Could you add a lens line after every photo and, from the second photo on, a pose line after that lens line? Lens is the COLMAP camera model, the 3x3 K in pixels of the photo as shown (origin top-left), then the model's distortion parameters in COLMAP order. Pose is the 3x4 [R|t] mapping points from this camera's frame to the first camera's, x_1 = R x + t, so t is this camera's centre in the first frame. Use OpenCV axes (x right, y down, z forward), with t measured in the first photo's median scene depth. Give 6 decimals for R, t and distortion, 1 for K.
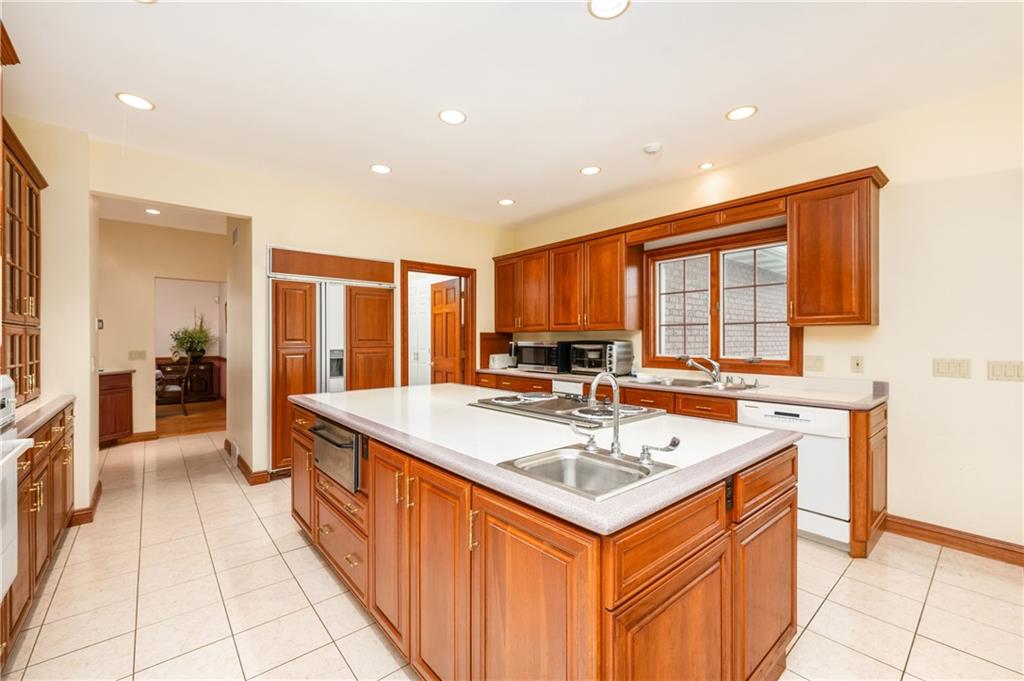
lens RADIAL K [[427.1, 0, 511.3], [0, 427.1, 336.7], [0, 0, 1]] dist [0.006345, -0.000182]
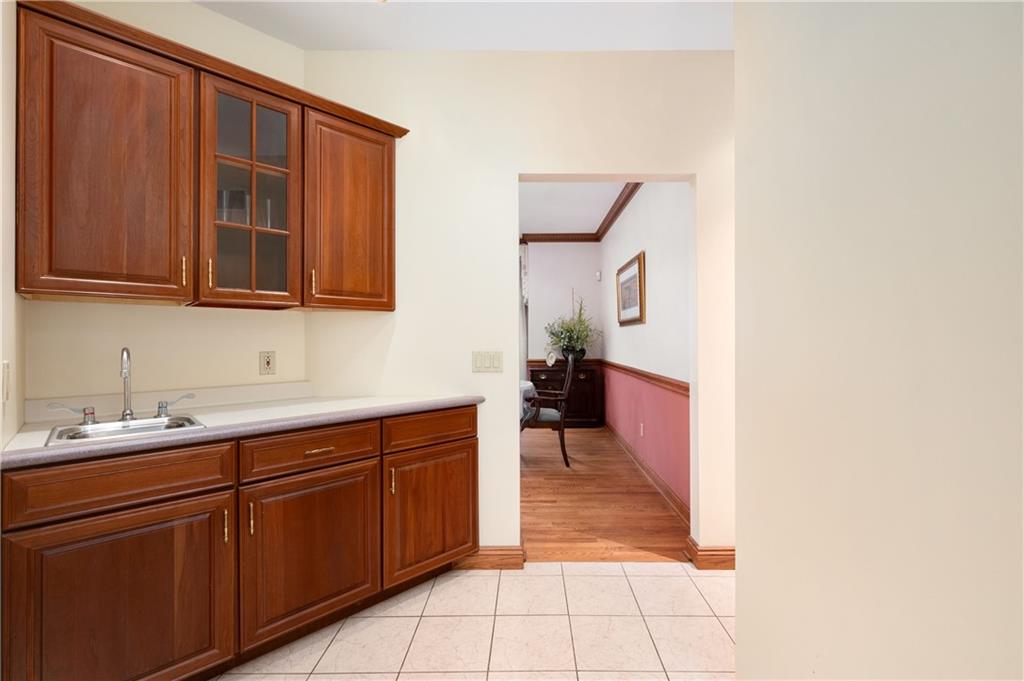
lens RADIAL K [[427.1, 0, 511.3], [0, 427.1, 336.7], [0, 0, 1]] dist [0.006345, -0.000182]
pose [[0.734154, -0.001478, -0.678981, -0.371882], [0.001742, 0.999998, -0.000293, 0.011342], [0.678980, -0.000968, 0.734156, 0.463963]]
